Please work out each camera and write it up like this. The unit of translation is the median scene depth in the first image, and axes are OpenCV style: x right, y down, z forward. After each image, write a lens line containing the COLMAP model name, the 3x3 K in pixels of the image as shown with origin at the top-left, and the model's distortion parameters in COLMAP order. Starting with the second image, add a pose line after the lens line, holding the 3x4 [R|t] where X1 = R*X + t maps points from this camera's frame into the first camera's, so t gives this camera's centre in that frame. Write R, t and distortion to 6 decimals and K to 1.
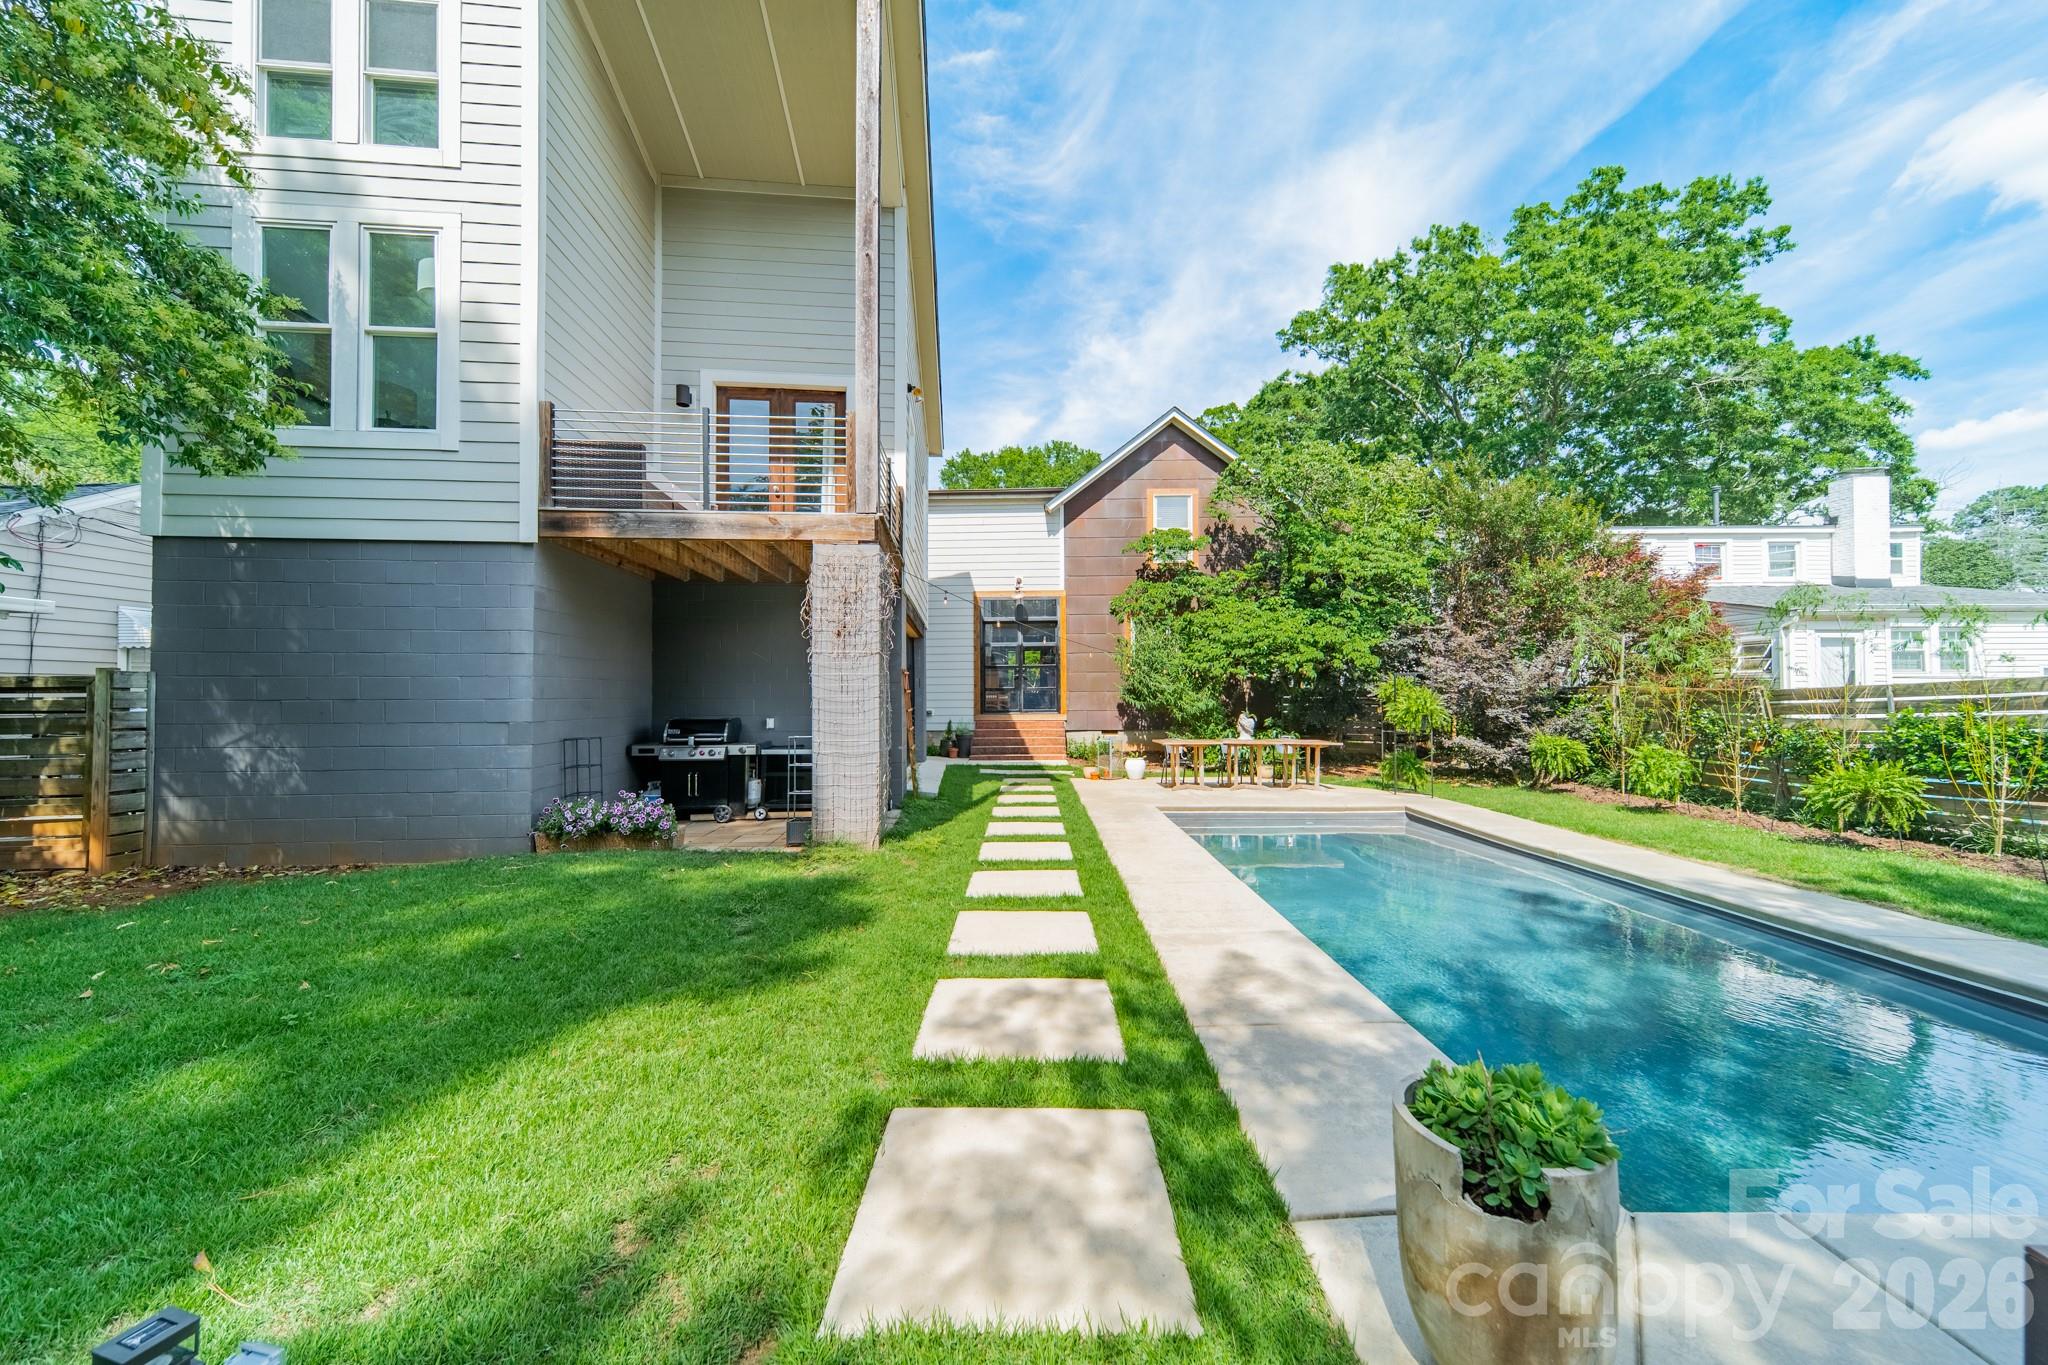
lens RADIAL K [[730.2, 0, 1034.1], [0, 730.2, 692.0], [0, 0, 1]] dist [0.008382, -0.000111]
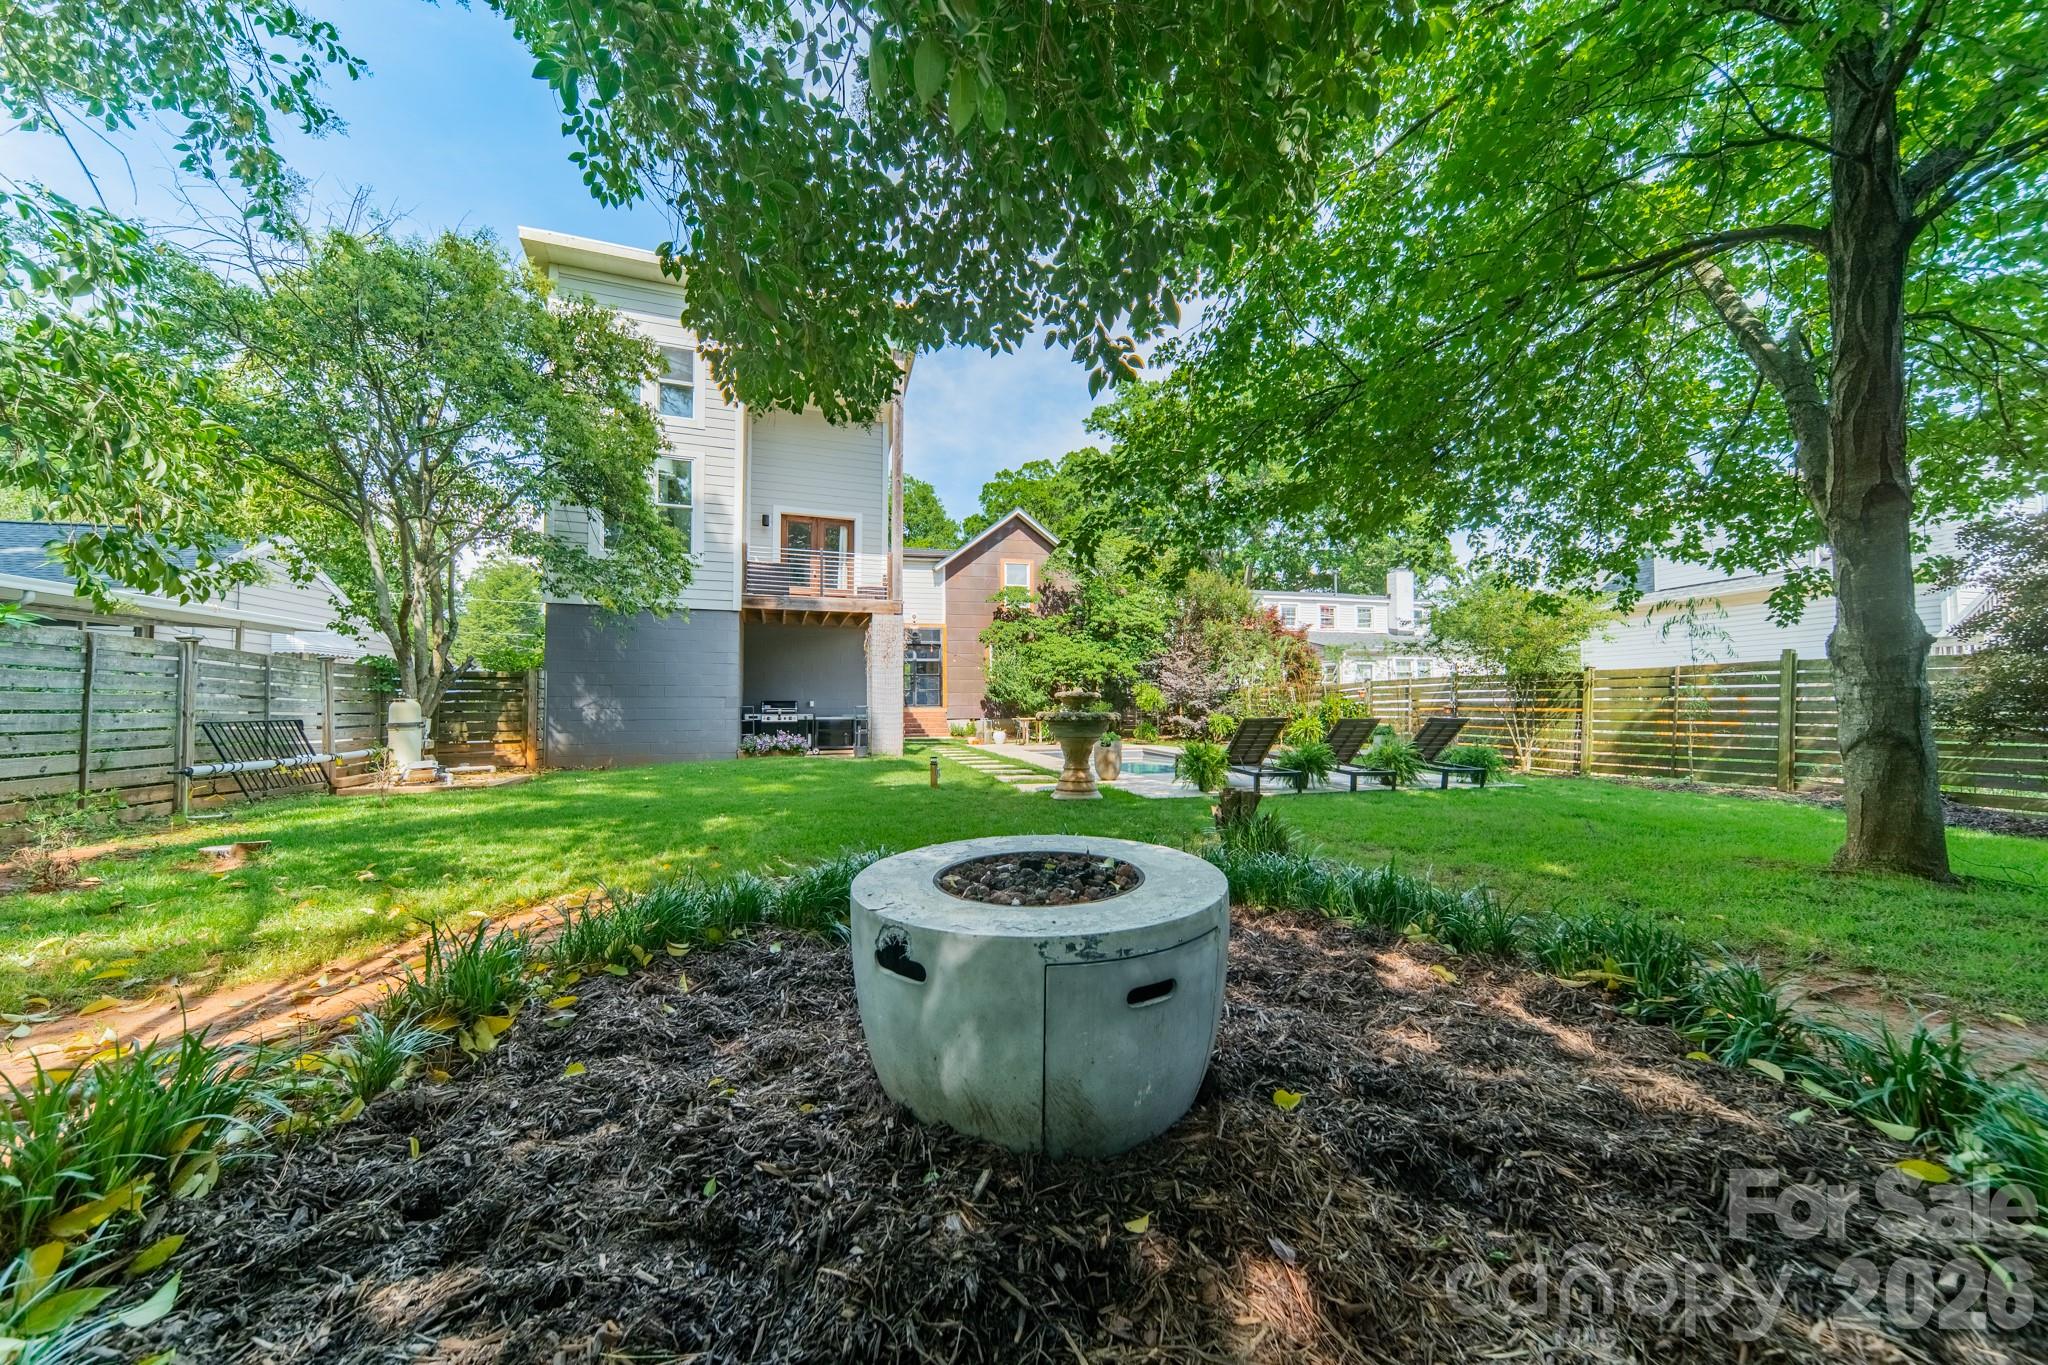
lens RADIAL K [[730.2, 0, 1028.9], [0, 730.2, 688.8], [0, 0, 1]] dist [0.008382, -0.000111]
pose [[0.969533, 0.008319, 0.244819, -0.192707], [-0.003003, 0.999752, -0.022079, 0.029891], [-0.244941, 0.020671, 0.969317, -0.586319]]
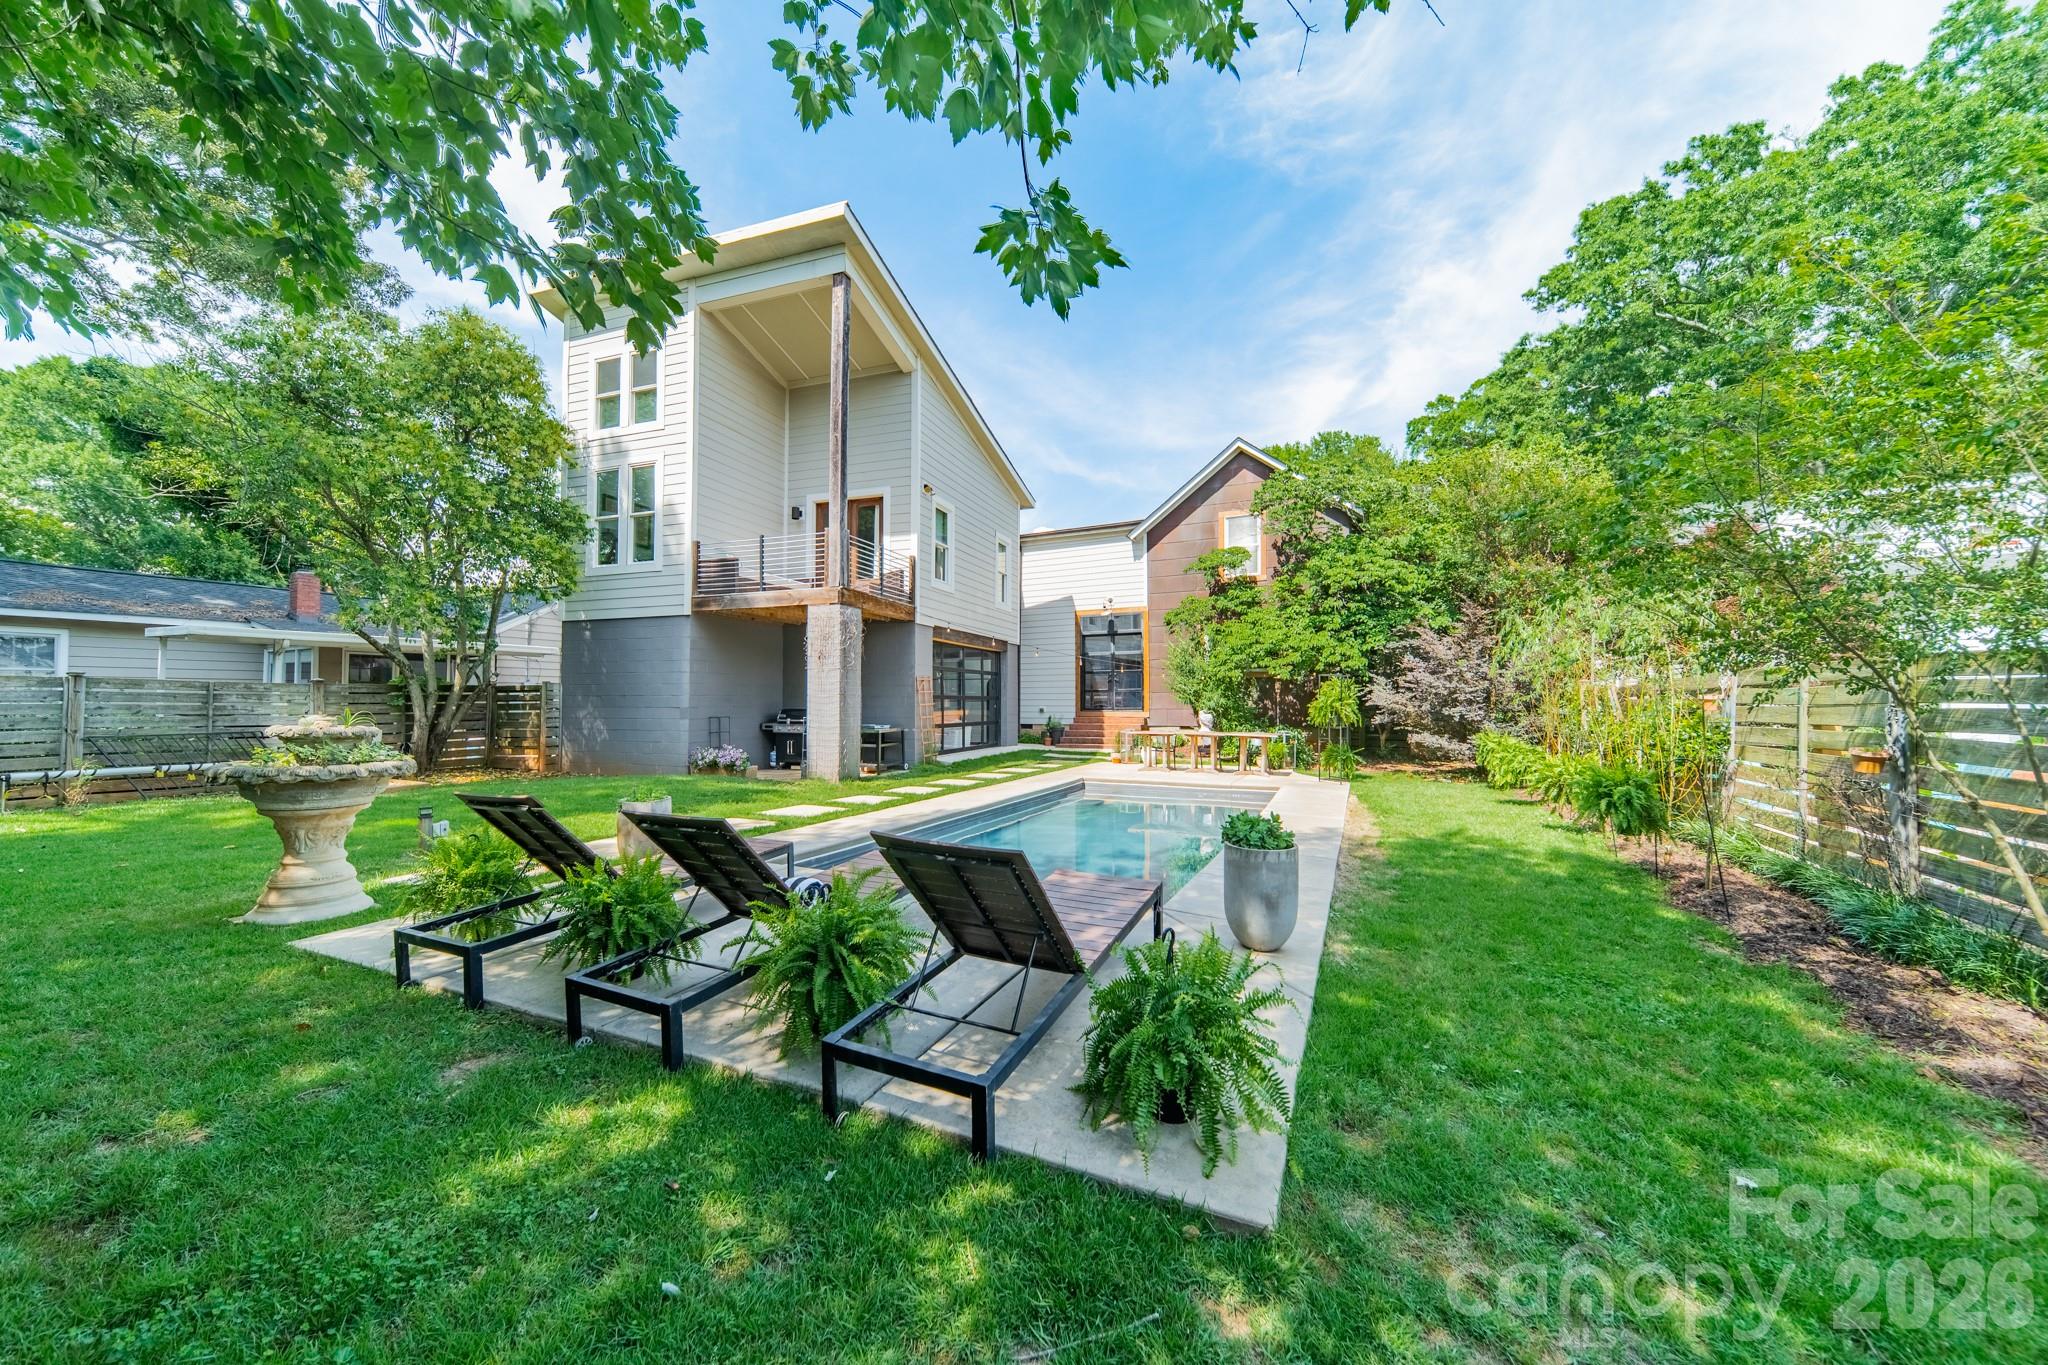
lens RADIAL K [[730.2, 0, 1031.4], [0, 730.2, 683.4], [0, 0, 1]] dist [0.008382, -0.000111]
pose [[0.906252, -0.007260, -0.422675, 0.461839], [0.000708, 0.999877, -0.015657, 0.003936], [0.422737, 0.013890, 0.906146, -0.176087]]
